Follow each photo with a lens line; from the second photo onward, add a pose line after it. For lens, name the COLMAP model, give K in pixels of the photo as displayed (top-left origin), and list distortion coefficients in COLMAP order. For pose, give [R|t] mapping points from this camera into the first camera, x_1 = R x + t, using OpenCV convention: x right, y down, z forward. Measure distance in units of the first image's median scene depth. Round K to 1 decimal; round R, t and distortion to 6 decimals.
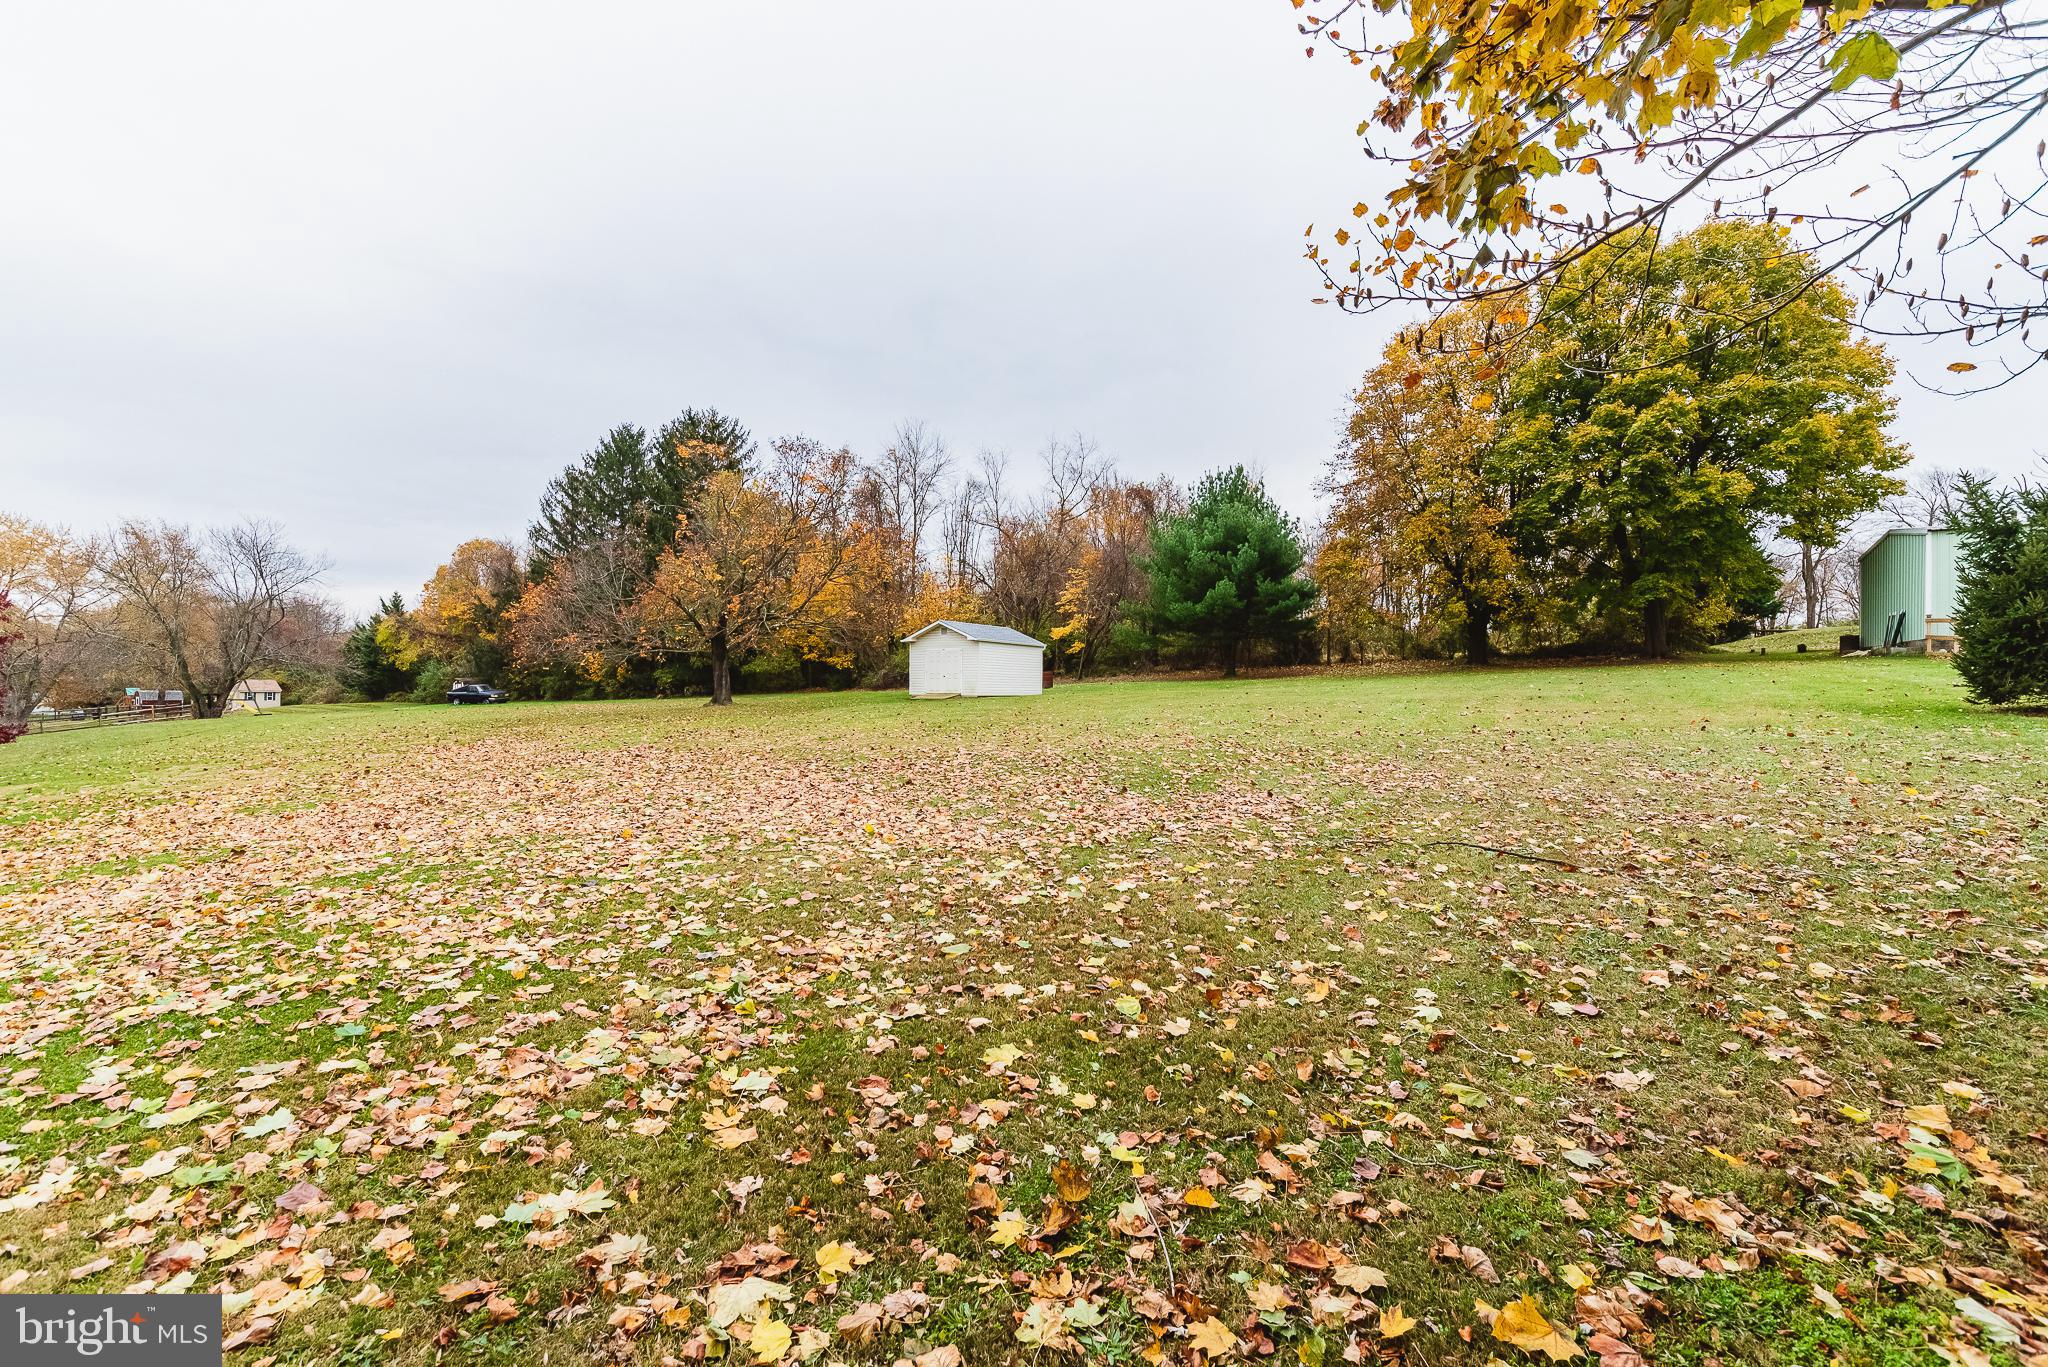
lens RADIAL K [[916.2, 0, 1018.6], [0, 916.2, 684.3], [0, 0, 1]] dist [-0.004536, -0.000449]
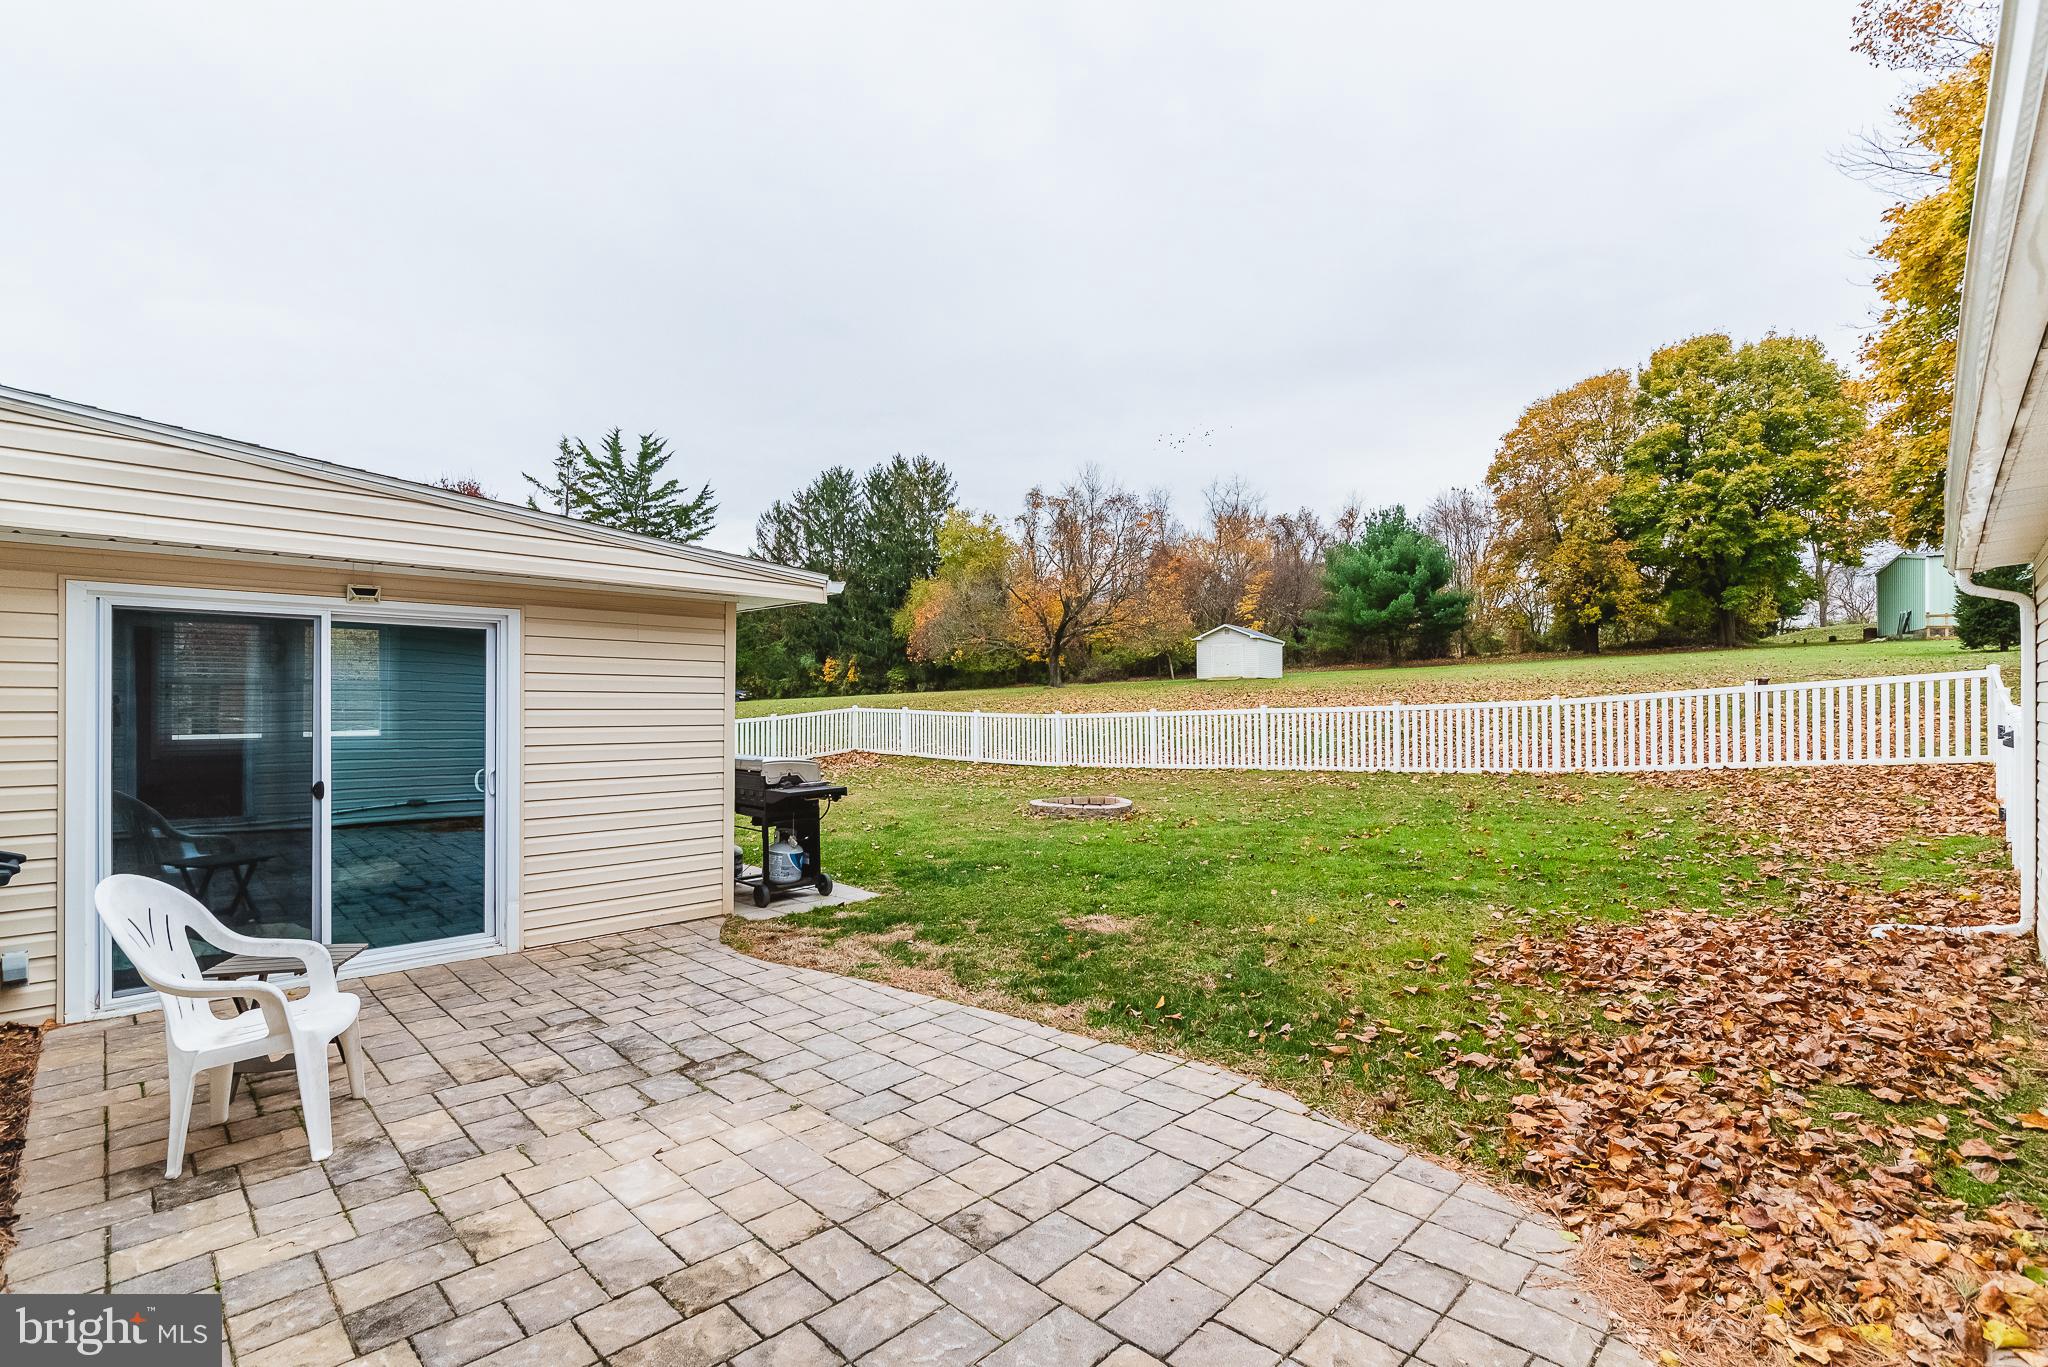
lens RADIAL K [[916.2, 0, 1026.7], [0, 916.2, 696.1], [0, 0, 1]] dist [-0.004536, -0.000449]
pose [[0.999757, -0.011939, 0.018545, -0.393367], [0.011967, 0.999927, -0.001393, 0.035388], [-0.018527, 0.001615, 0.999827, -0.362341]]
